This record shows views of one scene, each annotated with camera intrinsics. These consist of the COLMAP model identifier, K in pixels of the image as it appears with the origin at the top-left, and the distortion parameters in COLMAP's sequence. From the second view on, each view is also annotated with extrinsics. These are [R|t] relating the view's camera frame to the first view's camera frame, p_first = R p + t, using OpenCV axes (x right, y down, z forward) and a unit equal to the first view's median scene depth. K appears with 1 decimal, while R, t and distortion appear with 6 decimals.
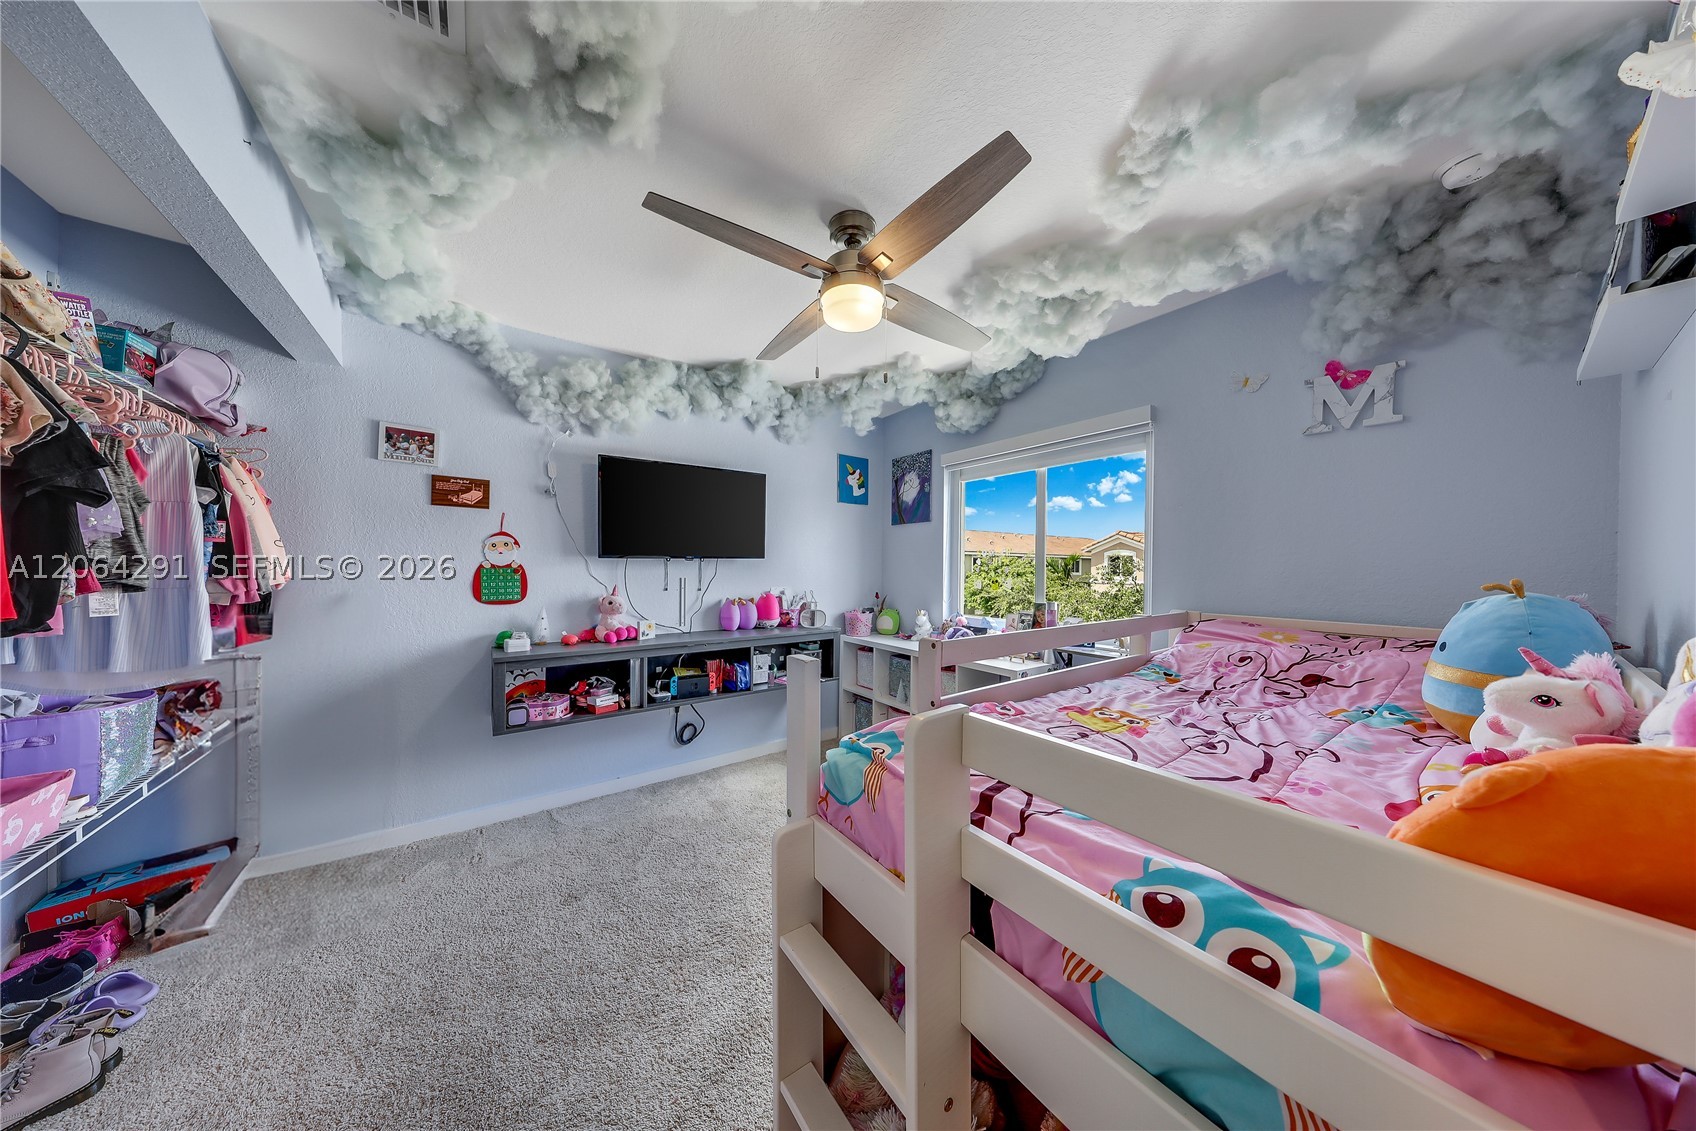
lens RADIAL K [[490.2, 0, 849.4], [0, 490.2, 566.7], [0, 0, 1]] dist [-0.002649, 0.000552]
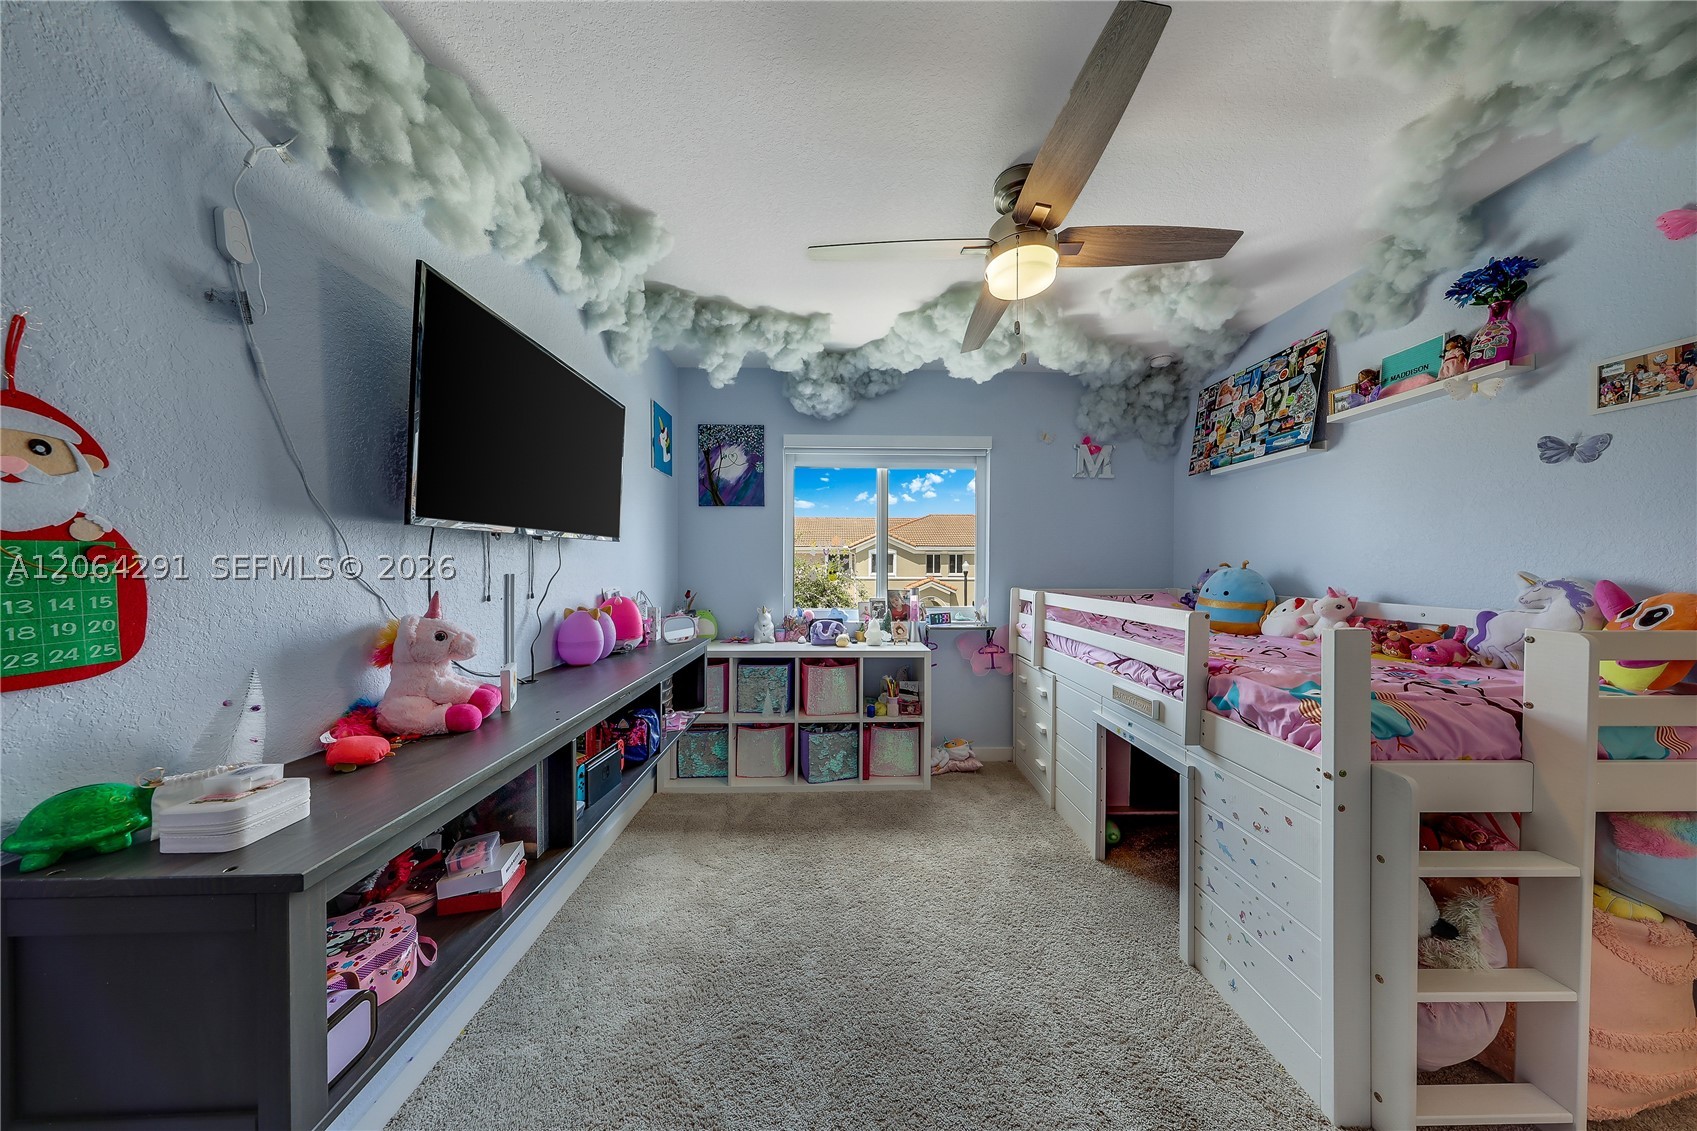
lens RADIAL K [[490.5, 0, 851.0], [0, 490.5, 565.3], [0, 0, 1]] dist [-0.002649, 0.000552]
pose [[0.574354, -0.005033, 0.818592, -0.530242], [0.002028, 0.999987, 0.004725, 0.011849], [-0.818605, -0.001054, 0.574356, 0.410173]]
